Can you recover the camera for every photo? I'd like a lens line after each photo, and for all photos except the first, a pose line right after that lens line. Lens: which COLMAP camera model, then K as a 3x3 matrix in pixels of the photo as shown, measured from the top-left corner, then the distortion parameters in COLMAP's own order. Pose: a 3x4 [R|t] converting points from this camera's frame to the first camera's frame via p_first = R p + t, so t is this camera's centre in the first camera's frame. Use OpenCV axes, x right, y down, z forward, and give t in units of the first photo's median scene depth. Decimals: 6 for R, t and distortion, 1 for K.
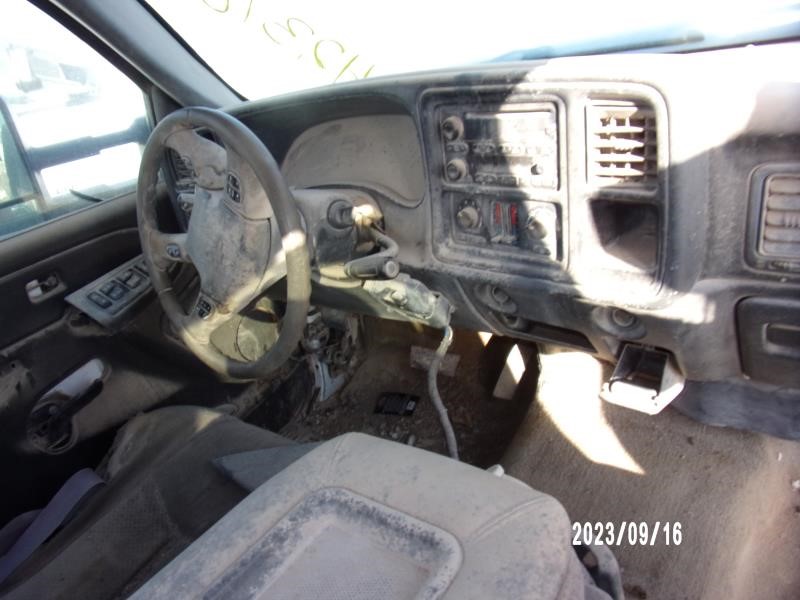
lens RADIAL K [[616.7, 0, 400.0], [0, 616.7, 300.0], [0, 0, 1]] dist [0.001034, 0.001677]
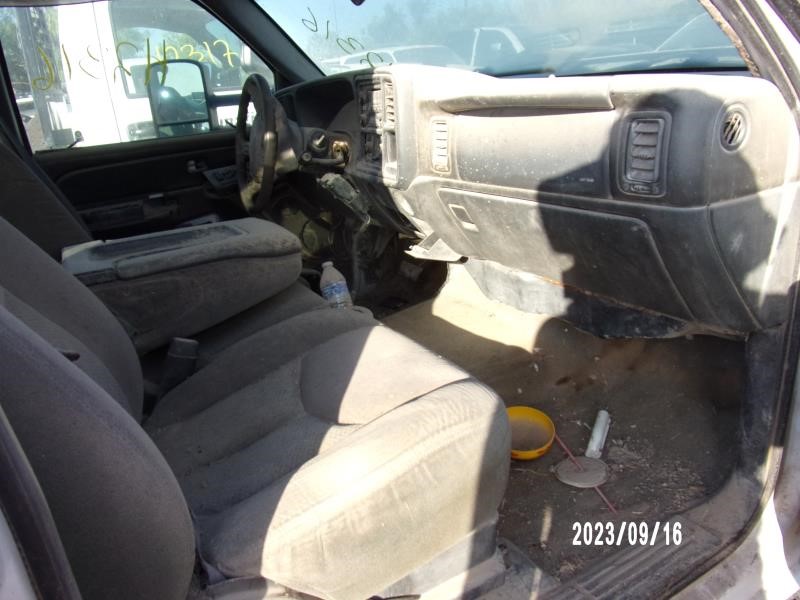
lens RADIAL K [[584.7, 0, 400.0], [0, 584.7, 300.0], [0, 0, 1]] dist [-0.002658, 0.000939]
pose [[0.921399, 0.233880, -0.310361, 0.630052], [-0.241457, 0.970305, 0.014359, 0.198089], [0.304503, 0.061709, 0.950510, -0.465573]]
